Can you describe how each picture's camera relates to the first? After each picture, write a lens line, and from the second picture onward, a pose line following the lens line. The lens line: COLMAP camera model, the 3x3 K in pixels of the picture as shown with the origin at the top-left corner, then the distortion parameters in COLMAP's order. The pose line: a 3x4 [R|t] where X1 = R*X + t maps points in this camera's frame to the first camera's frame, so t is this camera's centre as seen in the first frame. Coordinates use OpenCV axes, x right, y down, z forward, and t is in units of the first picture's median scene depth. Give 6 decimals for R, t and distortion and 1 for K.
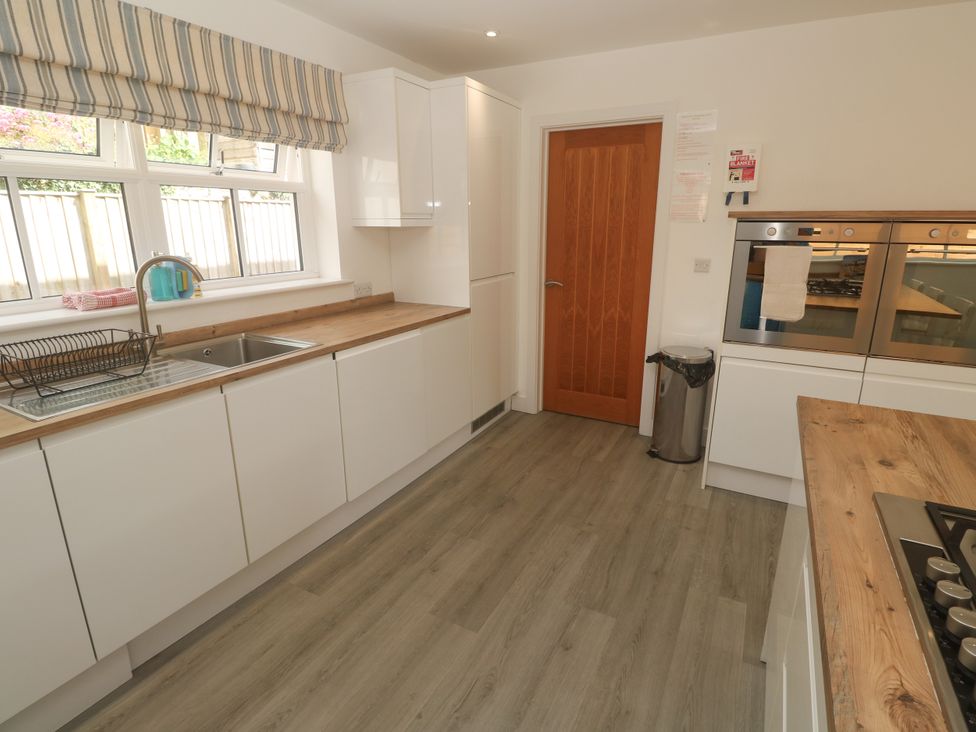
lens RADIAL K [[507.7, 0, 496.4], [0, 507.7, 357.1], [0, 0, 1]] dist [-0.000739, -0.011334]
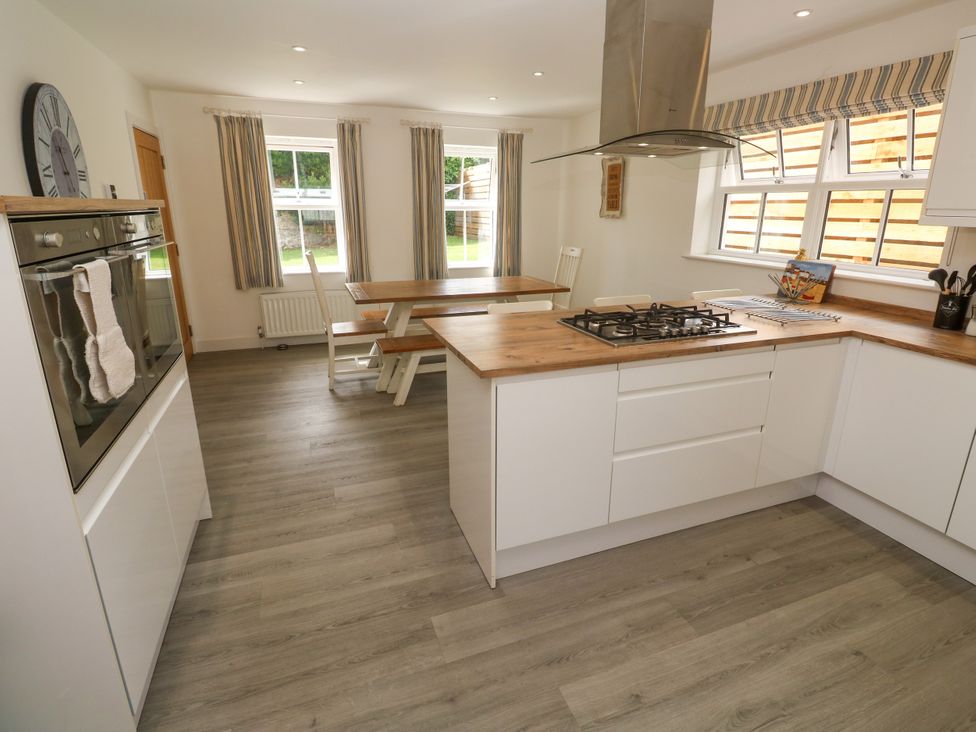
lens RADIAL K [[507.7, 0, 499.7], [0, 507.7, 354.7], [0, 0, 1]] dist [-0.000739, -0.011334]
pose [[-0.755142, -0.187214, 0.628261, -0.089948], [0.160945, 0.876080, 0.454510, -0.286600], [-0.635498, 0.444335, -0.631434, 1.026236]]
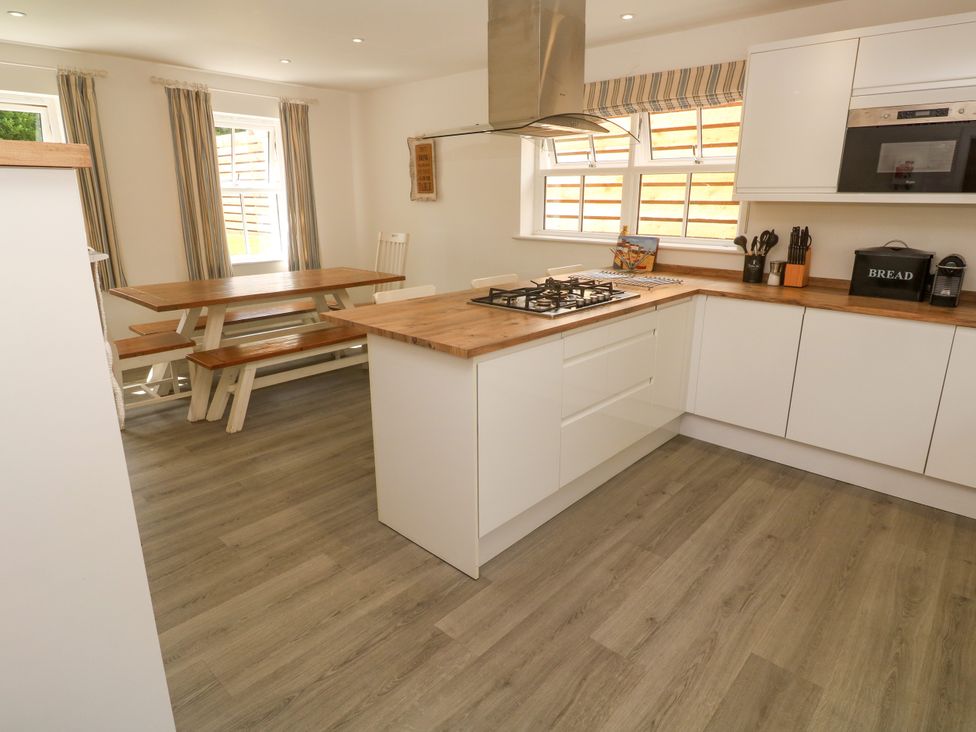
lens RADIAL K [[570.0, 0, 501.3], [0, 570.0, 352.6], [0, 0, 1]] dist [0.006191, -0.015824]
pose [[-0.971252, -0.069752, 0.227607, 0.147175], [0.053683, 0.867305, 0.494873, -0.324660], [-0.231923, 0.492865, -0.838627, 1.240831]]
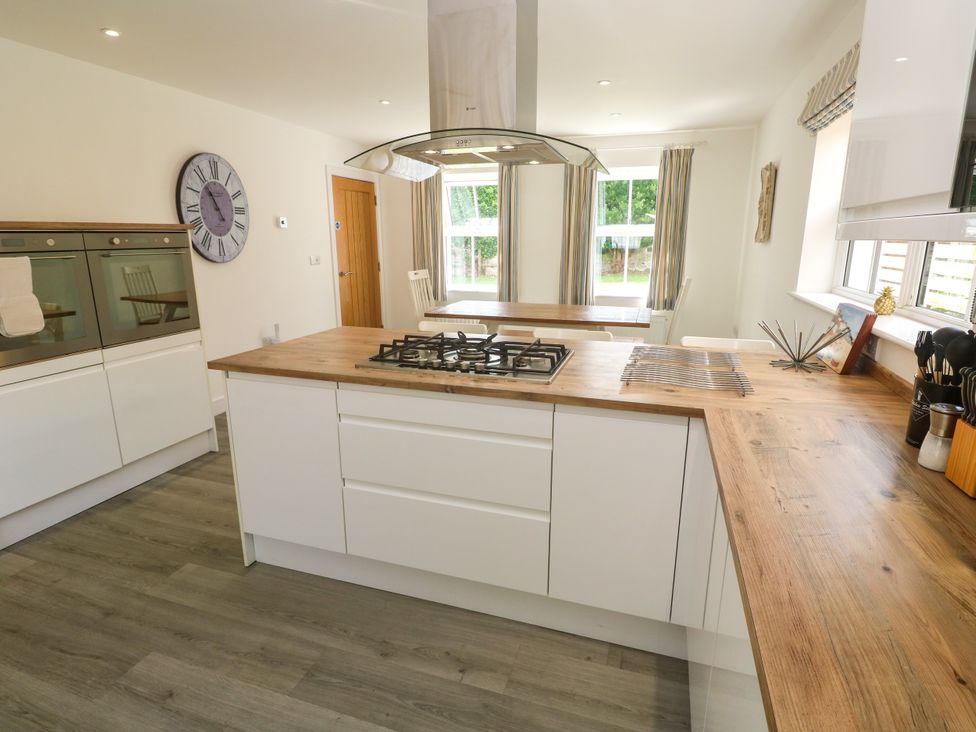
lens RADIAL K [[507.7, 0, 498.8], [0, 507.7, 357.8], [0, 0, 1]] dist [-0.000739, -0.011334]
pose [[-0.183209, -0.228087, 0.956248, -0.492883], [0.248724, 0.930310, 0.269553, -0.062168], [-0.951089, 0.287226, -0.113710, 0.258042]]
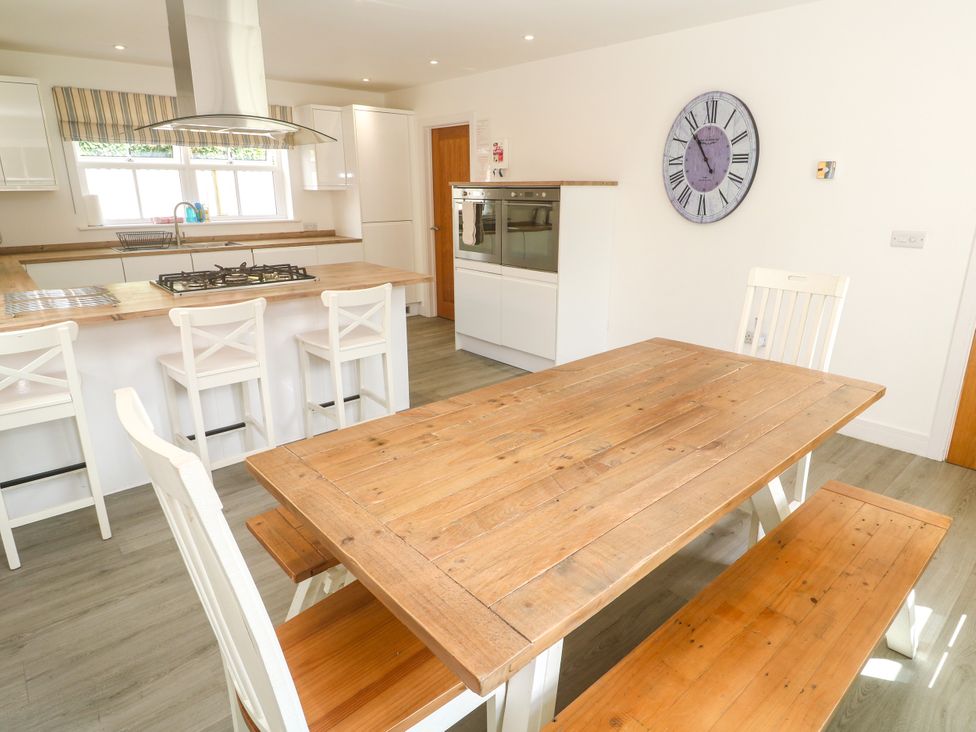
lens RADIAL K [[570.0, 0, 502.1], [0, 570.0, 358.0], [0, 0, 1]] dist [0.006191, -0.015824]
pose [[0.941017, 0.099294, -0.323461, 1.312164], [-0.088980, 0.994945, 0.046560, 0.212017], [0.326449, -0.015032, 0.945095, -0.820990]]
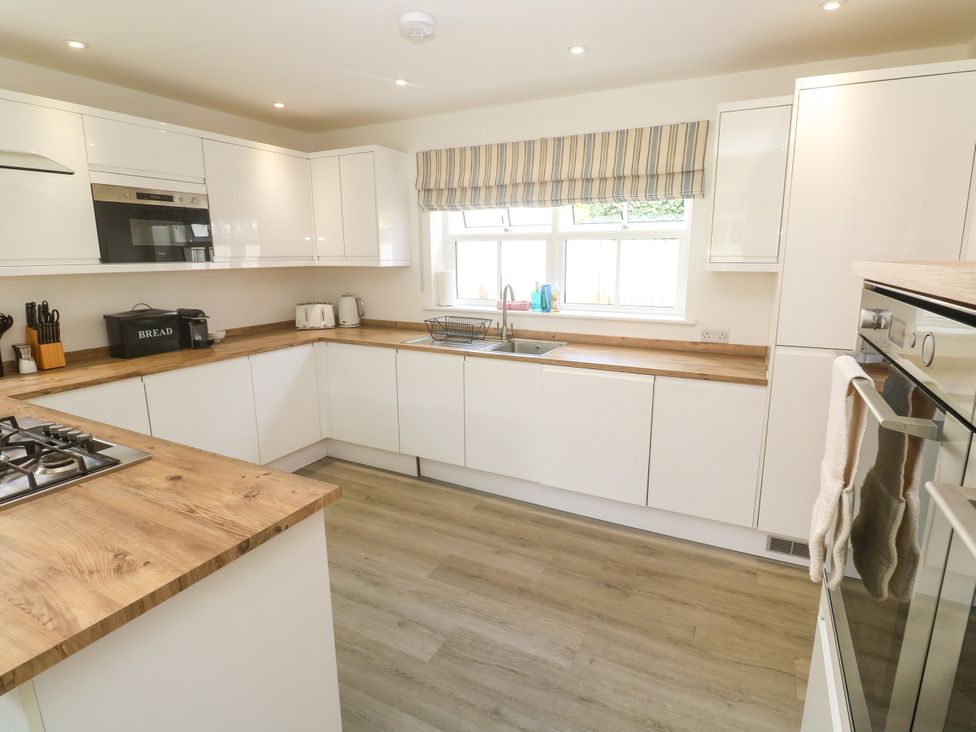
lens RADIAL K [[507.7, 0, 499.3], [0, 507.7, 355.8], [0, 0, 1]] dist [-0.000739, -0.011334]
pose [[0.024107, 0.193691, -0.980766, 0.838337], [-0.254360, 0.949954, 0.181353, -0.208665], [0.966809, 0.245096, 0.072167, 0.696026]]
